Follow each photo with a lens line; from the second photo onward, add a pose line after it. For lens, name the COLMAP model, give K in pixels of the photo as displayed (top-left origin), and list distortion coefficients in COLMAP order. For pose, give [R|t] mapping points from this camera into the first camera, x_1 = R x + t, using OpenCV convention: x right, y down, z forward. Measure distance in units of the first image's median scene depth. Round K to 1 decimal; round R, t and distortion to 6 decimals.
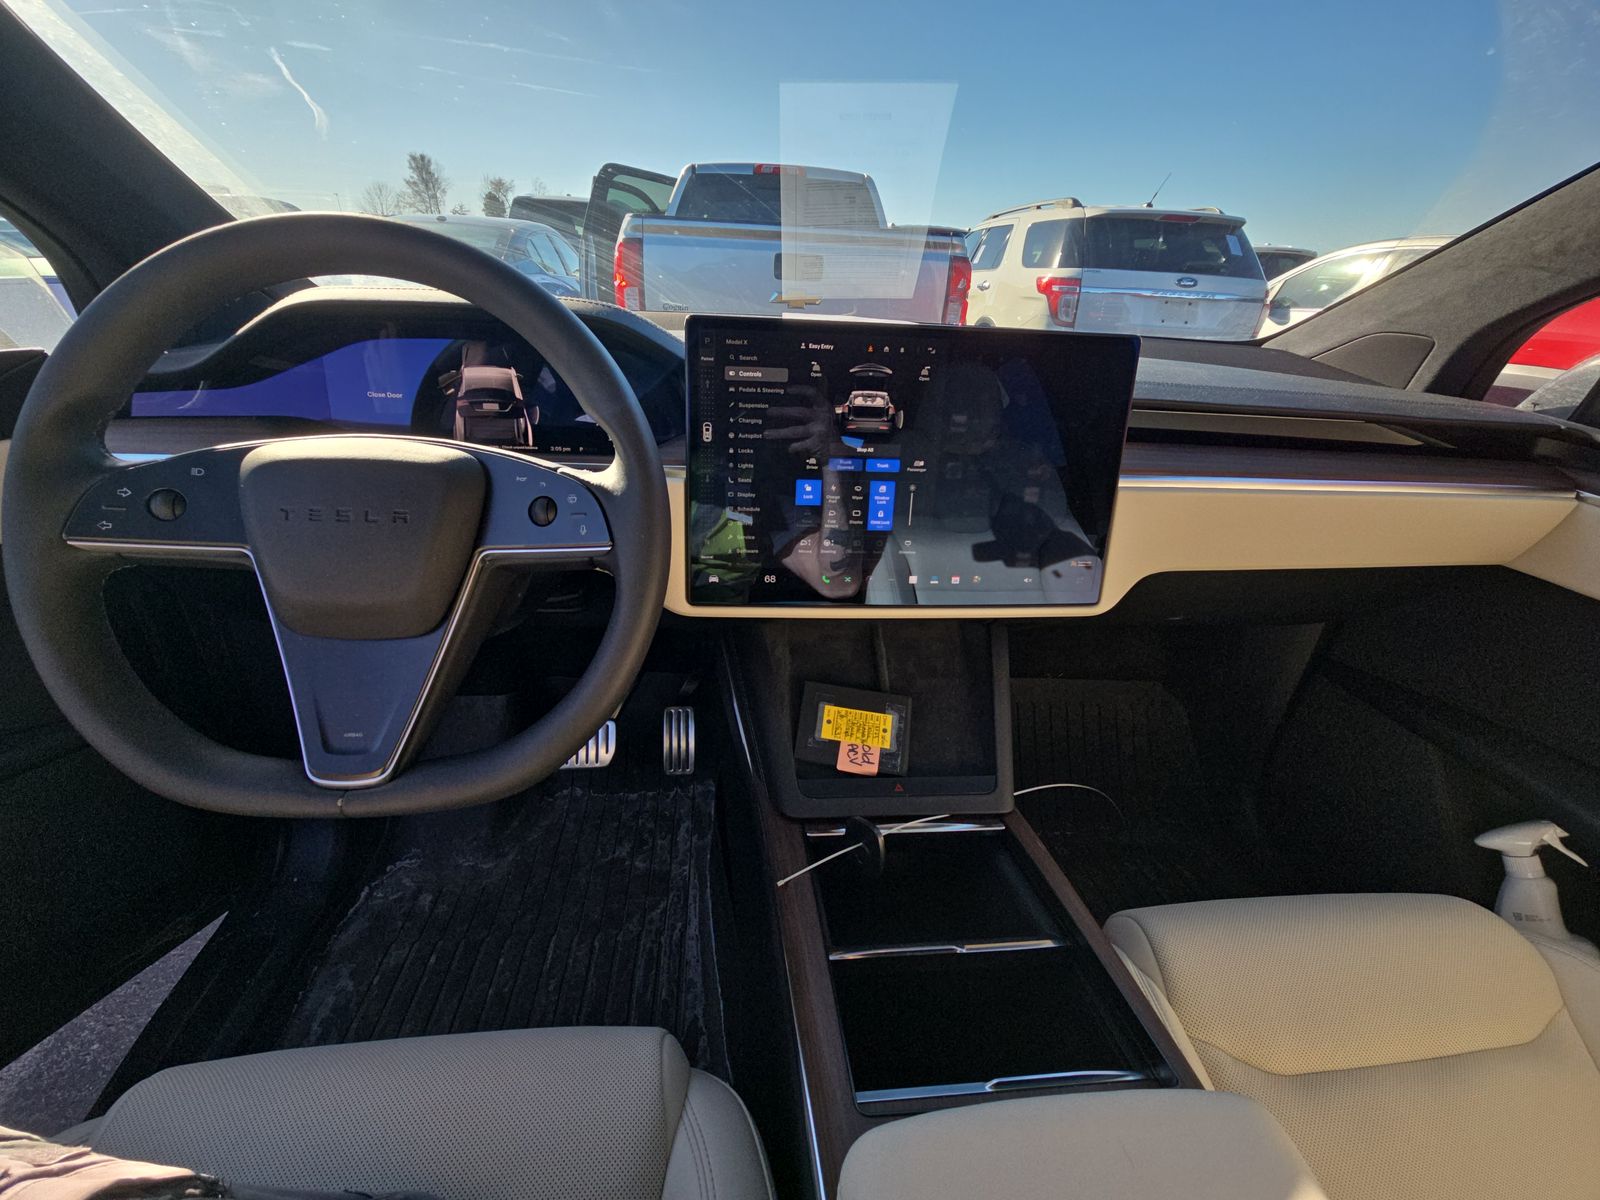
lens RADIAL K [[642.8, 0, 801.0], [0, 642.8, 592.3], [0, 0, 1]] dist [0.001185, -0.000100]
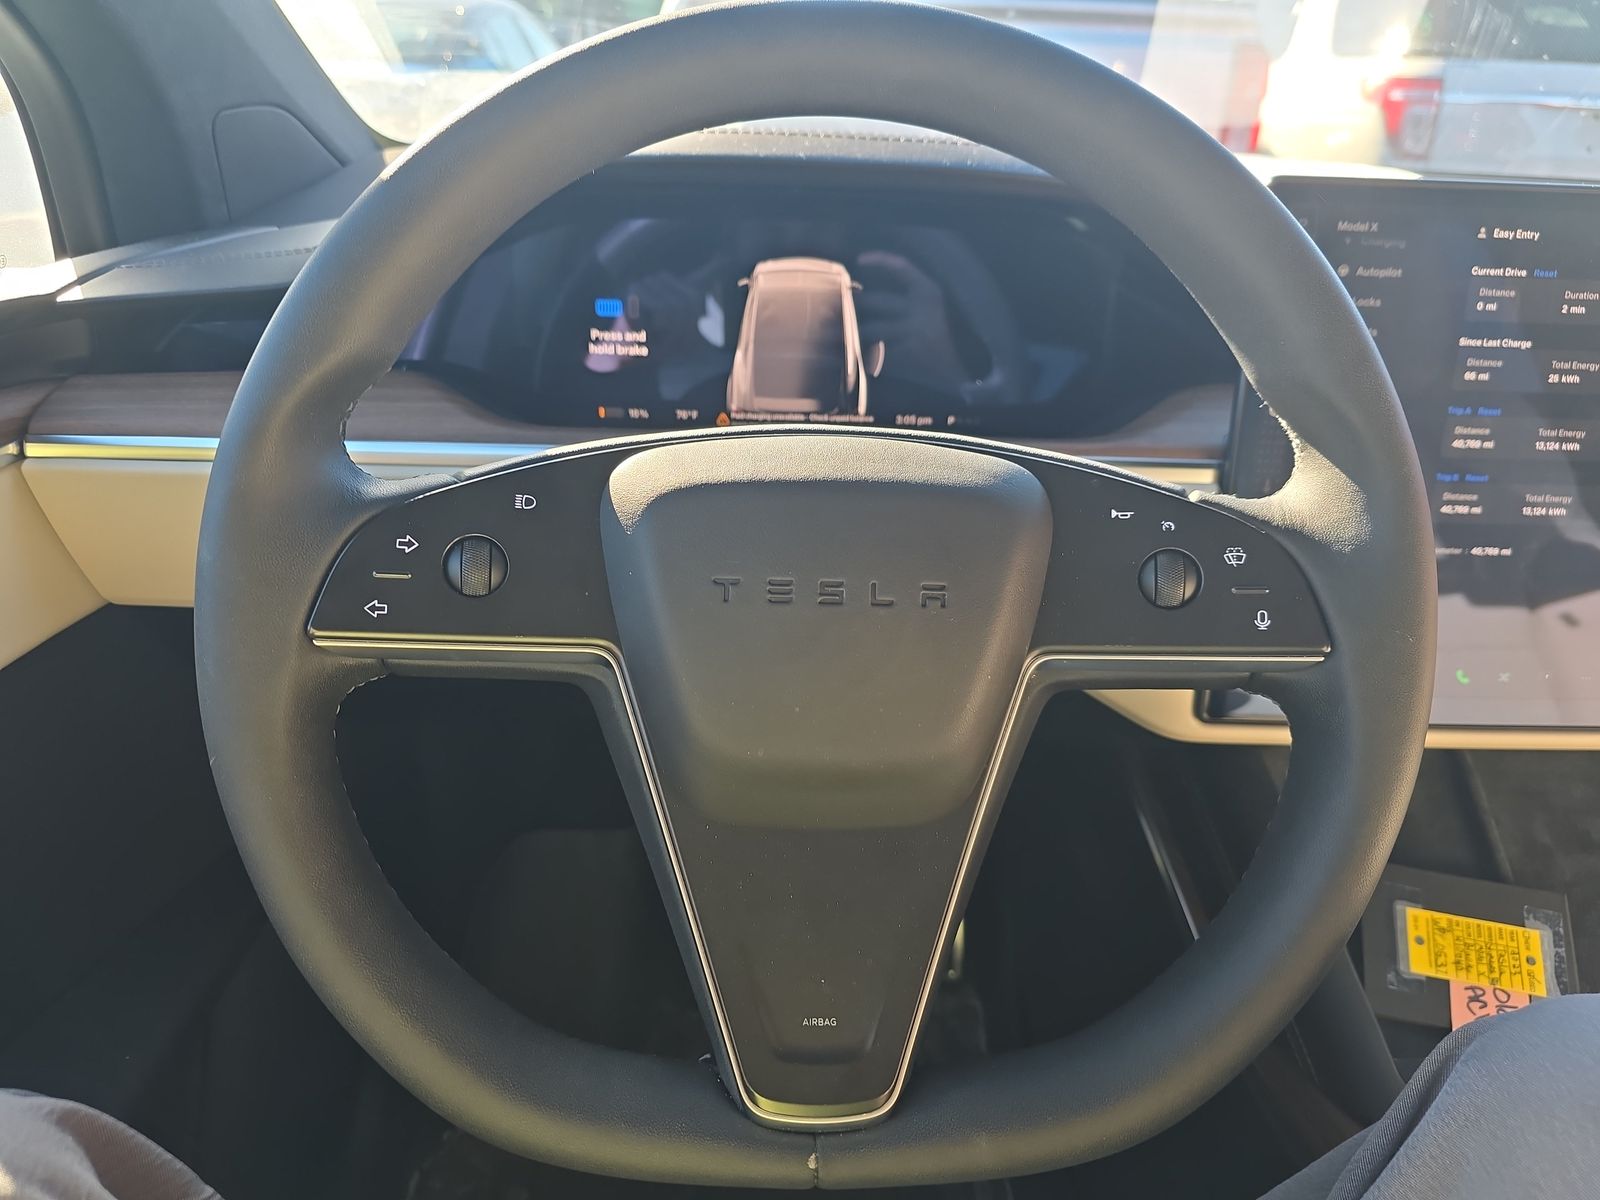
lens RADIAL K [[1075.7, 0, 799.1], [0, 1075.7, 598.7], [0, 0, 1]] dist [0.001625, -0.000707]
pose [[0.998514, 0.011879, -0.053184, -0.423668], [-0.012174, 0.999912, -0.005226, -0.067720], [0.053117, 0.005866, 0.998571, 0.094582]]
